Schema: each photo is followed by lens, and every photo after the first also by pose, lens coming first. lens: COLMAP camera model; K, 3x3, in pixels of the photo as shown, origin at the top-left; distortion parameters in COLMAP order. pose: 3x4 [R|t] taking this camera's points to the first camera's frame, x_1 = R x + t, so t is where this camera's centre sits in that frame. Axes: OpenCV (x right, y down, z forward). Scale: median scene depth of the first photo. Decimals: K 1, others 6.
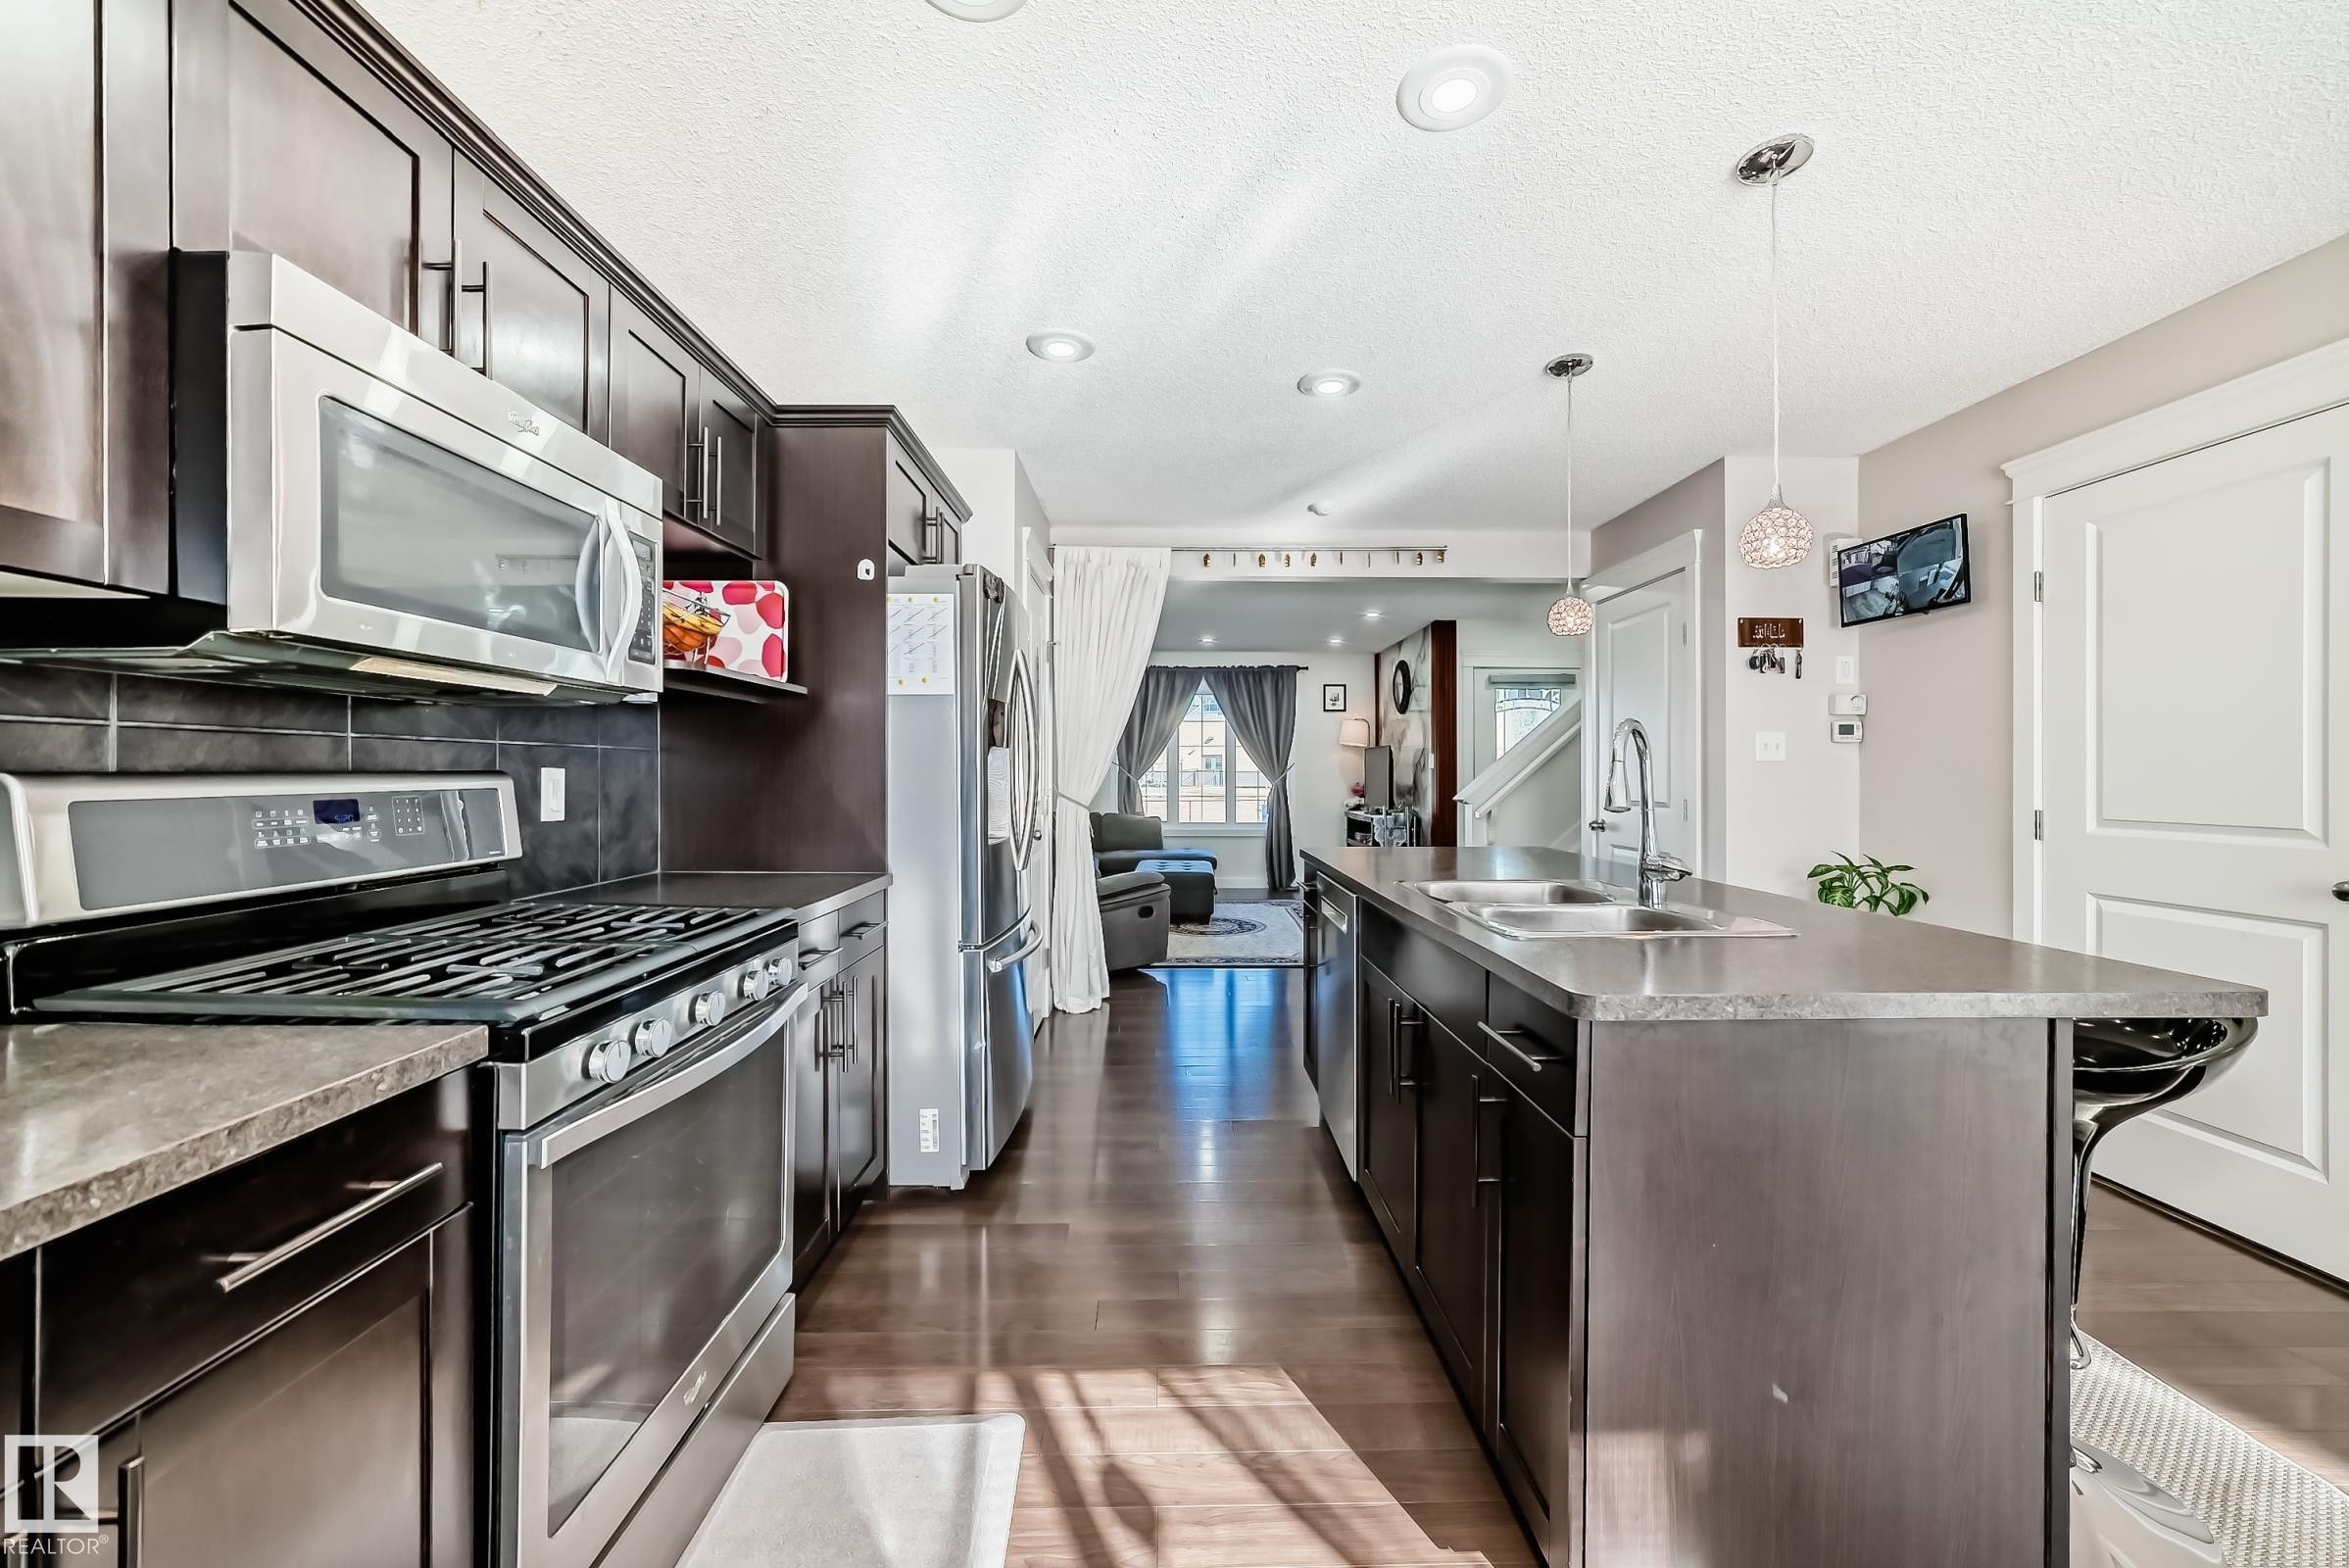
lens RADIAL K [[903.3, 0, 1166.4], [0, 903.3, 761.8], [0, 0, 1]] dist [-0.018704, 0.004939]
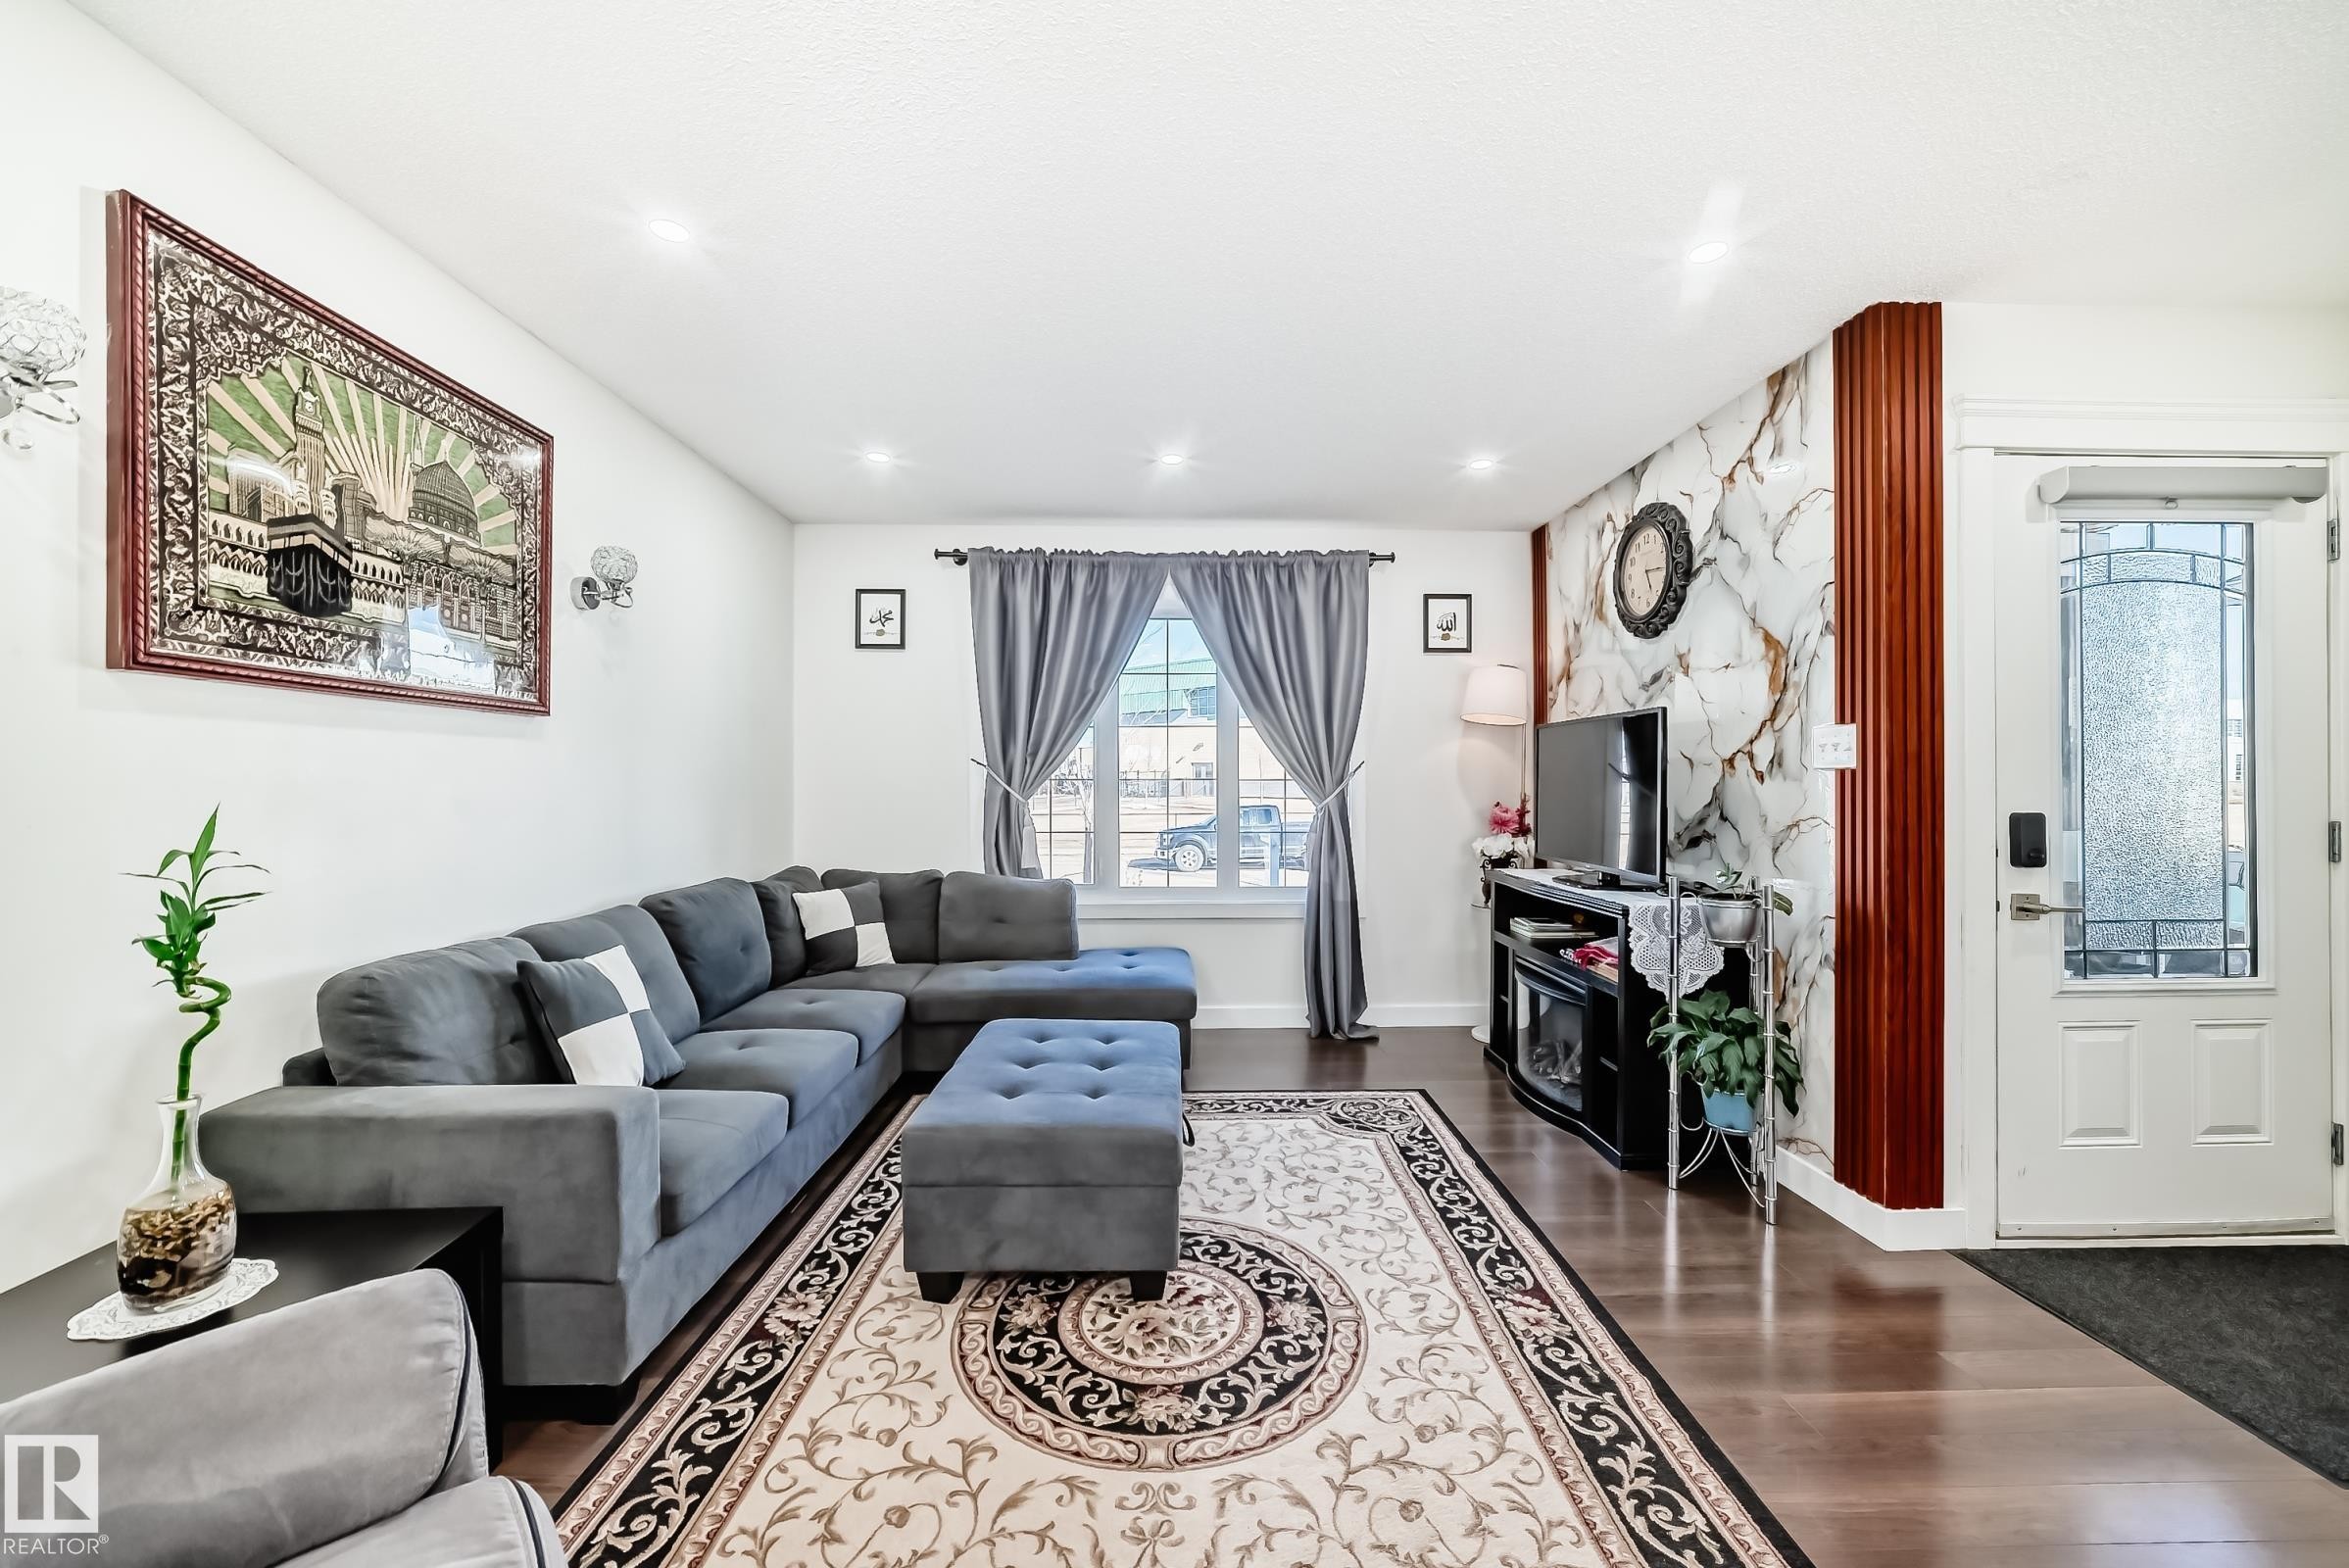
lens RADIAL K [[903.3, 0, 1188.7], [0, 903.3, 784.6], [0, 0, 1]] dist [-0.018704, 0.004939]
pose [[0.999868, -0.000913, 0.016196, 0.108822], [0.000696, 0.999909, 0.013440, 0.016947], [-0.016207, -0.013427, 0.999779, 1.332917]]
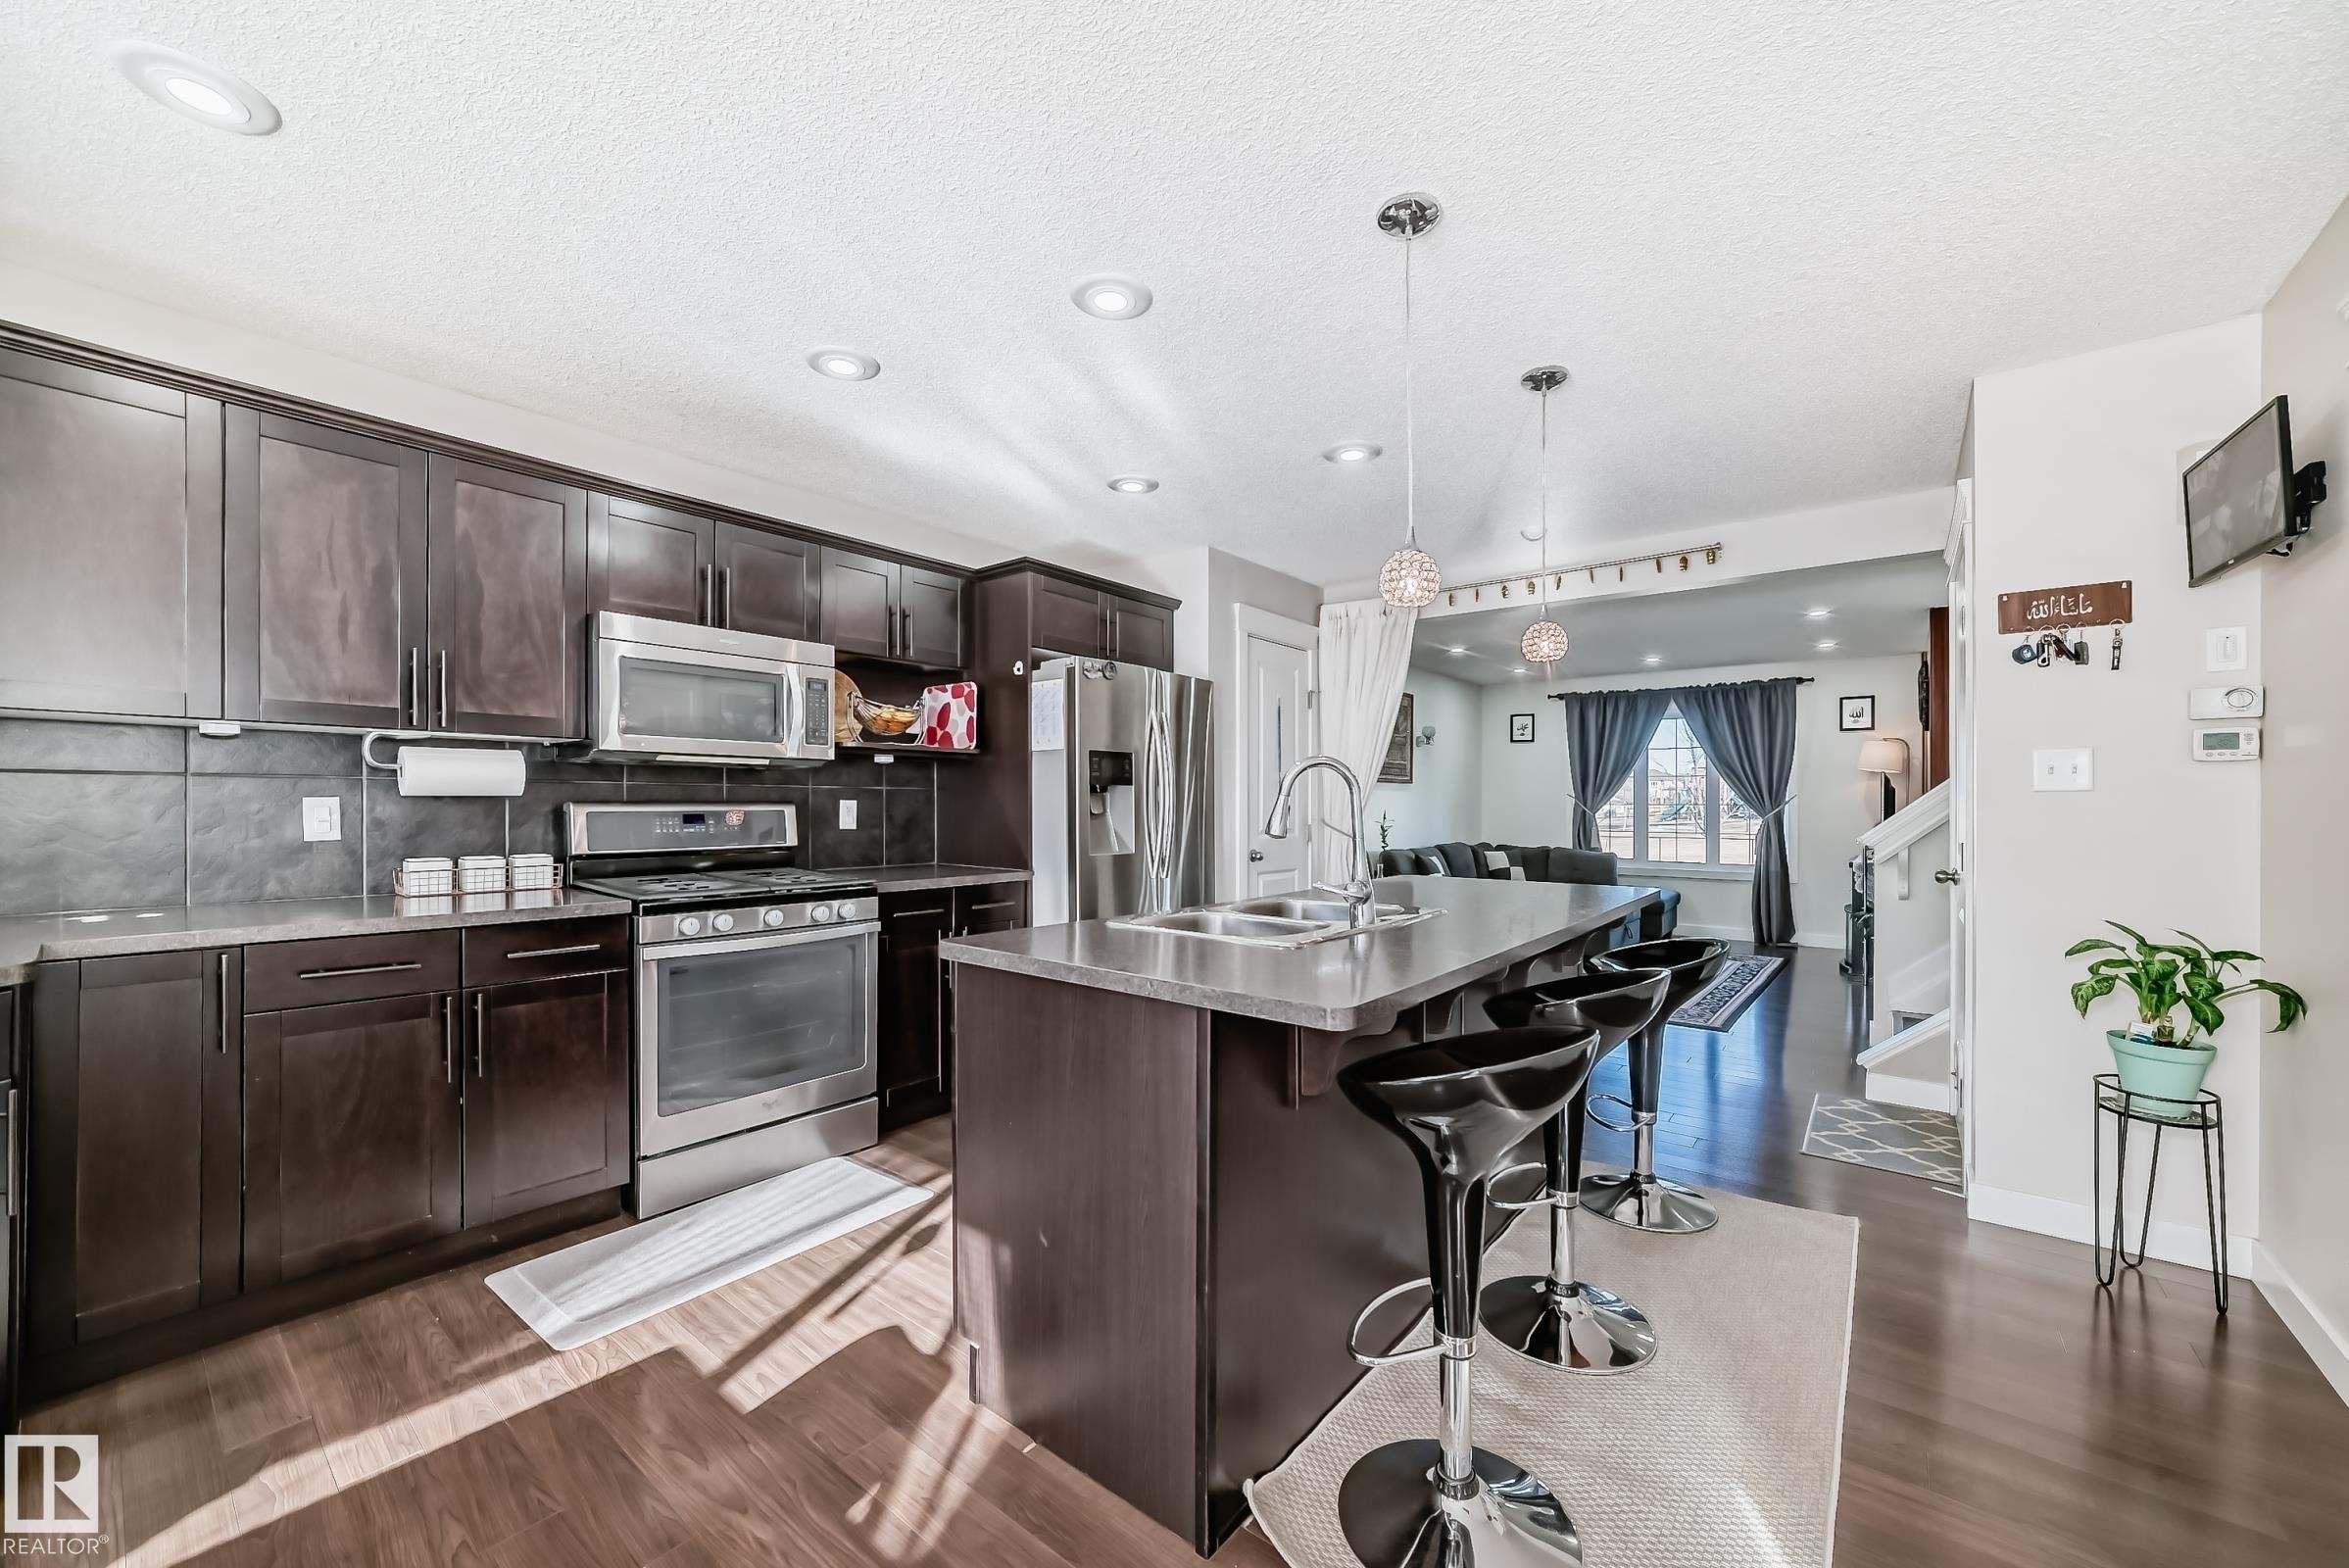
lens RADIAL K [[903.3, 0, 1175.1], [0, 903.3, 800.0], [0, 0, 1]] dist [-0.018704, 0.004939]
pose [[0.763075, -0.000420, -0.646310, 0.595309], [0.004079, 0.999983, 0.004165, 0.001080], [0.646297, -0.005815, 0.763064, 0.013021]]
